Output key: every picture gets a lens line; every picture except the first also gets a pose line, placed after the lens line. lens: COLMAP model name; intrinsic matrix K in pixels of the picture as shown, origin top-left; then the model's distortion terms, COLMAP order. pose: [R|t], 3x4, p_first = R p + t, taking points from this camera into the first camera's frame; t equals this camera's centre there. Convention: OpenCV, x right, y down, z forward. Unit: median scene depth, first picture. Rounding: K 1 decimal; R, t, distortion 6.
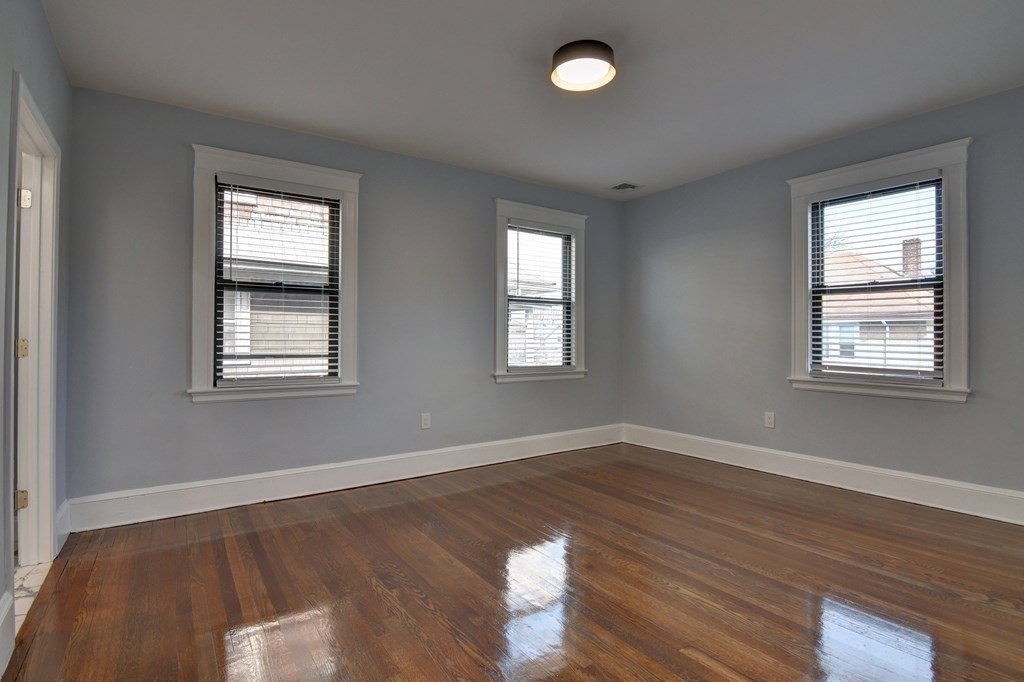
lens RADIAL K [[494.9, 0, 518.5], [0, 494.9, 332.8], [0, 0, 1]] dist [-0.009376, -0.006565]
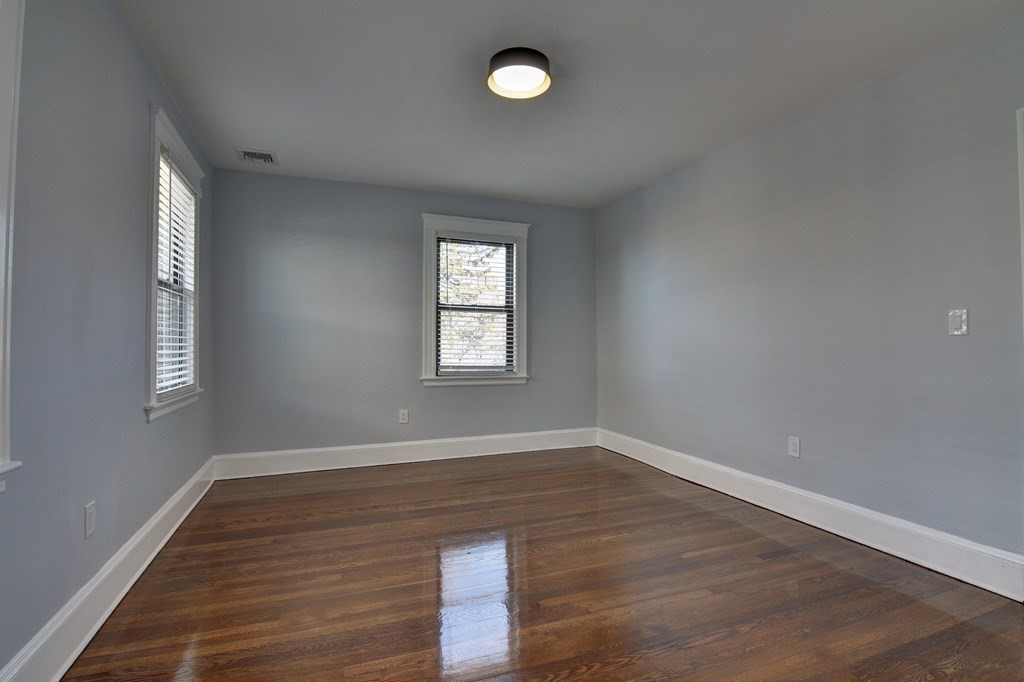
lens RADIAL K [[494.9, 0, 489.9], [0, 494.9, 337.6], [0, 0, 1]] dist [-0.009376, -0.006565]
pose [[0.266300, 0.007626, 0.963860, -0.690311], [-0.011736, 0.999920, -0.004669, -0.003458], [-0.963819, -0.010068, 0.266368, 0.638166]]
